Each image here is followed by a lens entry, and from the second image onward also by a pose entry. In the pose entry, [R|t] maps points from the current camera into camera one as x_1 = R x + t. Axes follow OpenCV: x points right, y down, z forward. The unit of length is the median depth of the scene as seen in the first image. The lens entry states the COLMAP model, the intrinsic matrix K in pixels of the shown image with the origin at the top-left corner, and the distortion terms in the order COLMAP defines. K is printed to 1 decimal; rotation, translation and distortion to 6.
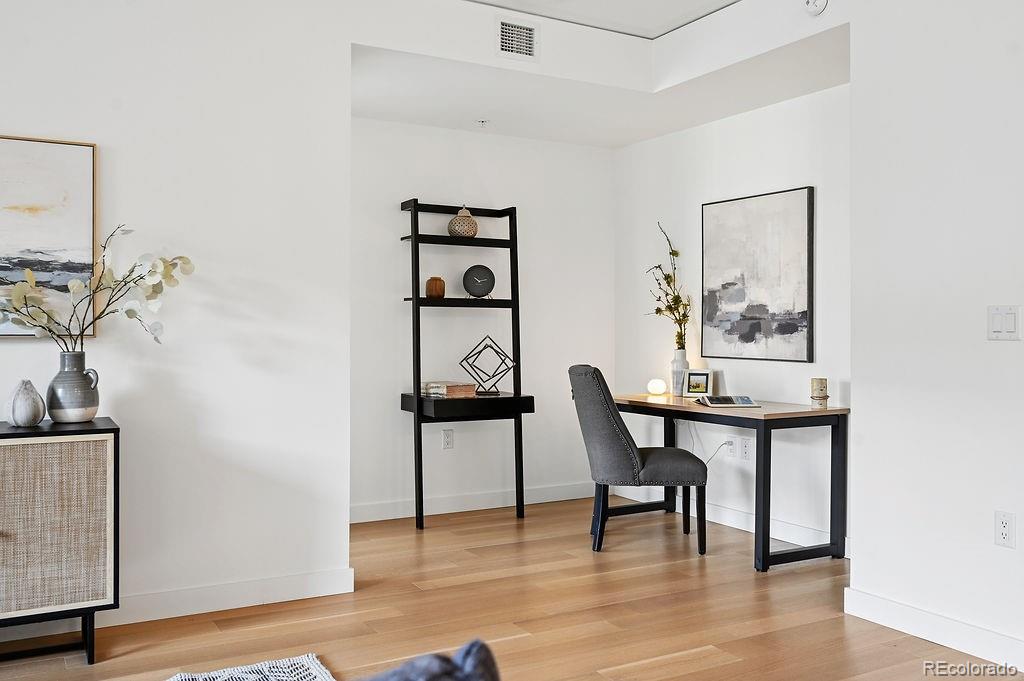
lens RADIAL K [[896.6, 0, 514.2], [0, 896.6, 331.4], [0, 0, 1]] dist [0.007269, -0.002669]
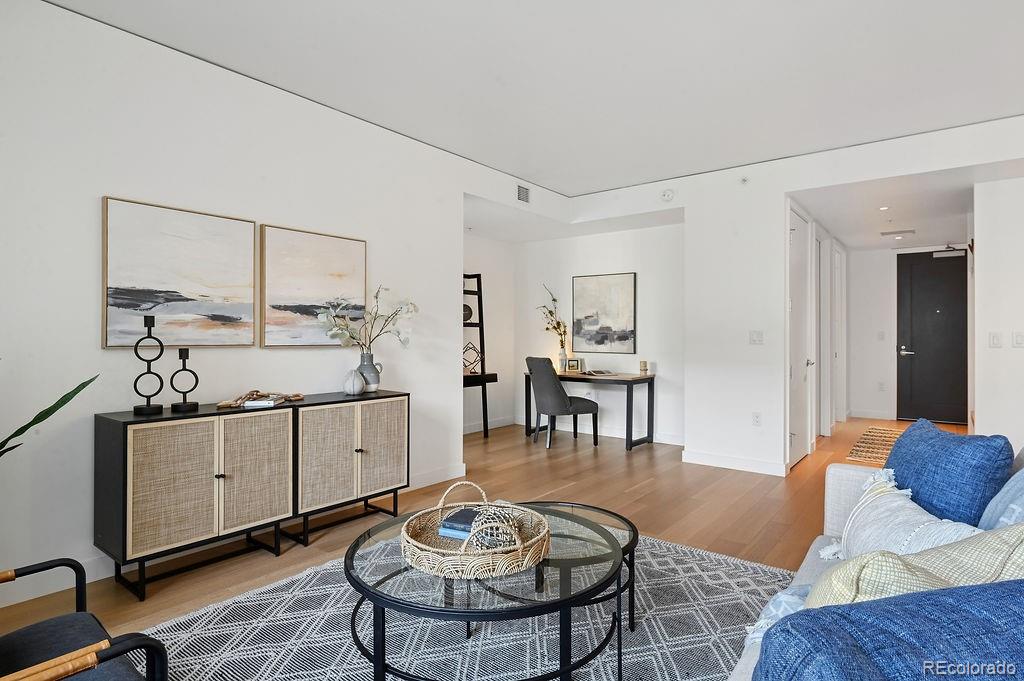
lens RADIAL K [[544.7, 0, 513.2], [0, 544.7, 337.8], [0, 0, 1]] dist [-0.004590, -0.001031]
pose [[0.926046, -0.002491, 0.377401, -0.409814], [0.000870, 0.999990, 0.004465, -0.009825], [-0.377408, -0.003807, 0.926039, -0.098610]]
